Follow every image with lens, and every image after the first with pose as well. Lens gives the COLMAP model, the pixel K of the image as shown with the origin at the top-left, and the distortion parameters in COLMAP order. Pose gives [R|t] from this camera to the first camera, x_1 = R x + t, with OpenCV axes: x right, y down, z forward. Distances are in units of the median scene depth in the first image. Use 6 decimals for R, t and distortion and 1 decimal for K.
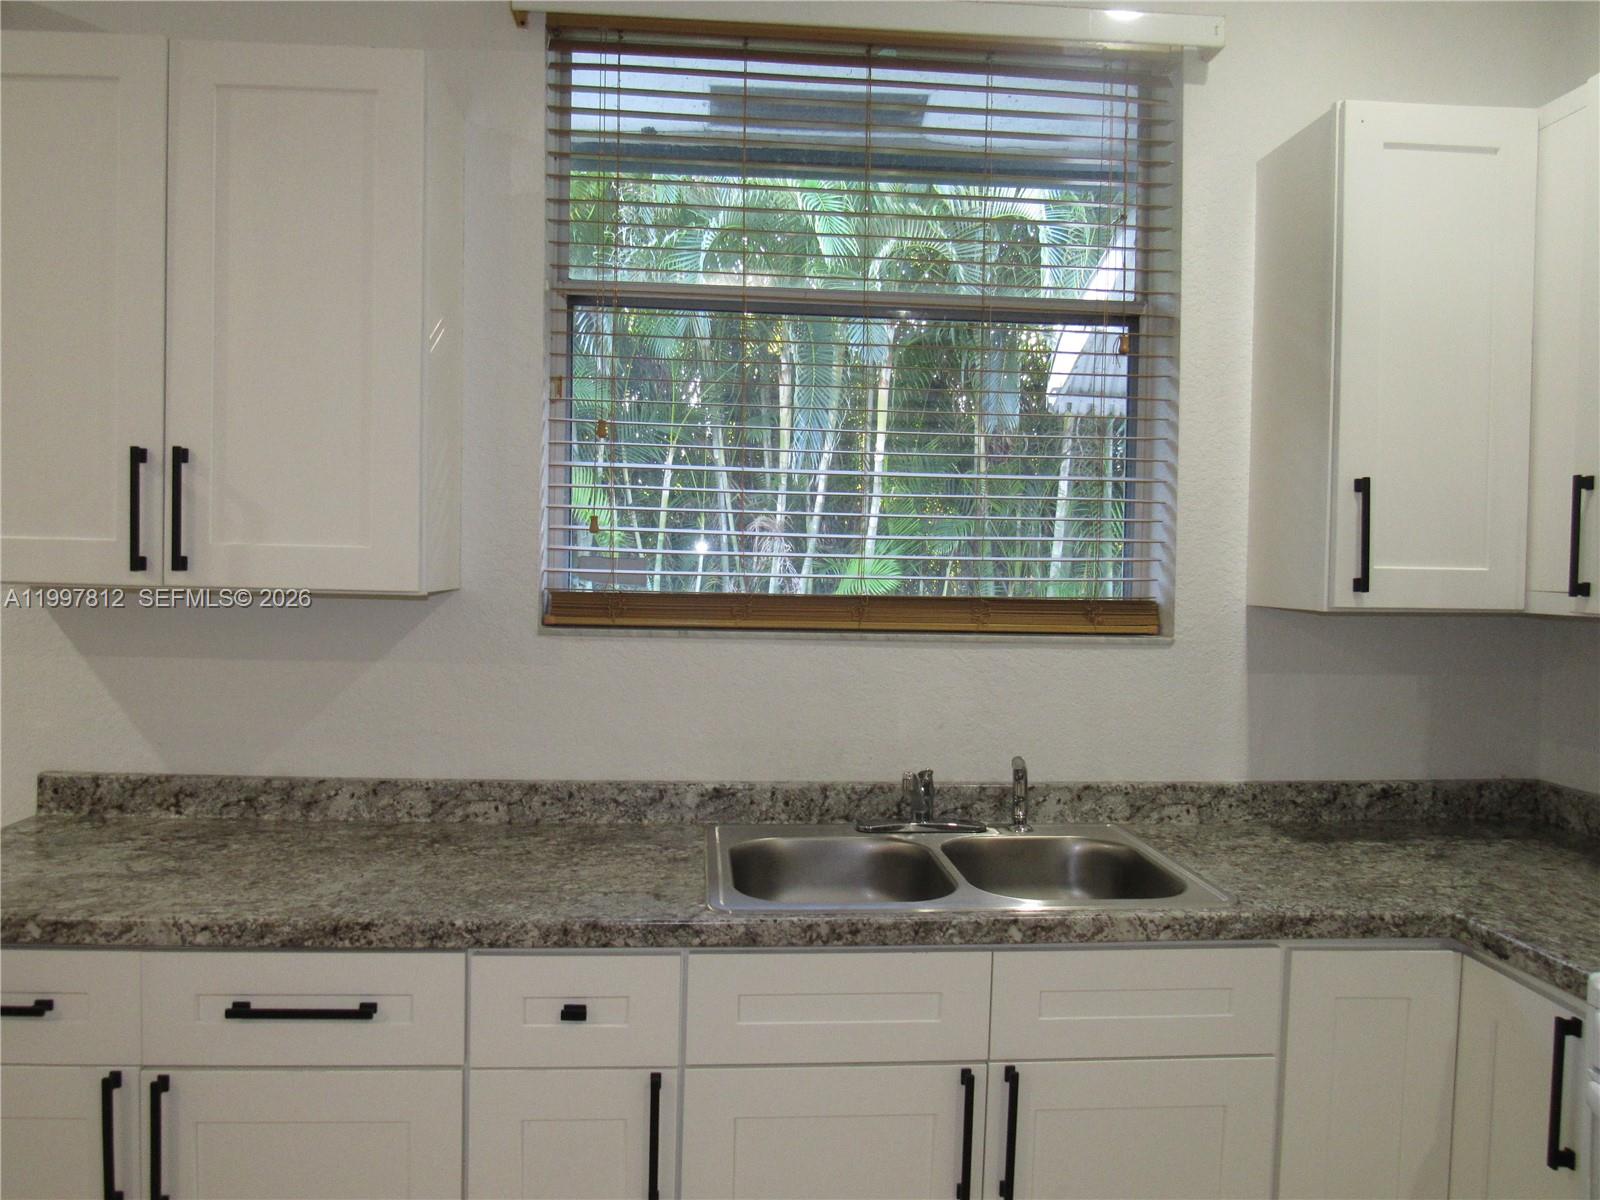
lens RADIAL K [[1132.6, 0, 792.0], [0, 1132.6, 603.4], [0, 0, 1]] dist [-0.046611, 0.014332]
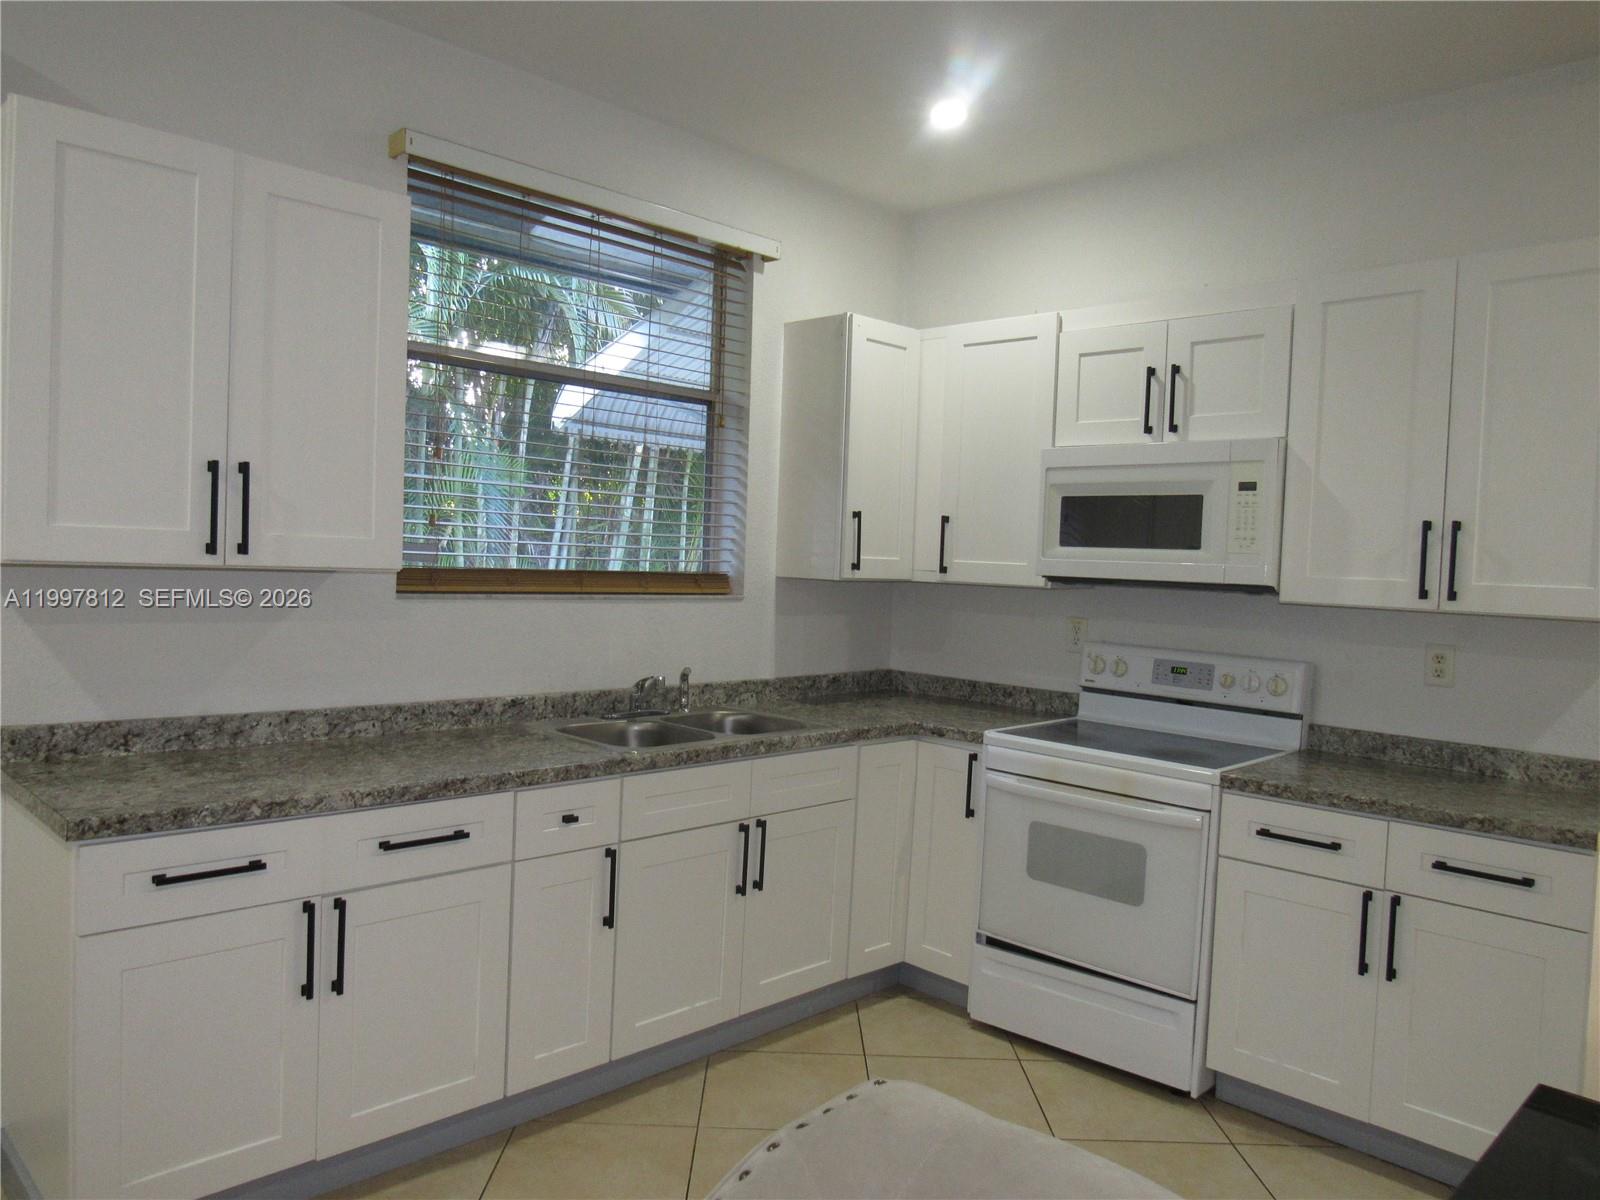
lens RADIAL K [[1132.6, 0, 799.9], [0, 1132.6, 591.4], [0, 0, 1]] dist [-0.046611, 0.014332]
pose [[0.752452, -0.010160, 0.658569, -0.789370], [-0.004219, 0.999786, 0.020246, -0.012126], [-0.658634, -0.018013, 0.752248, -0.381091]]
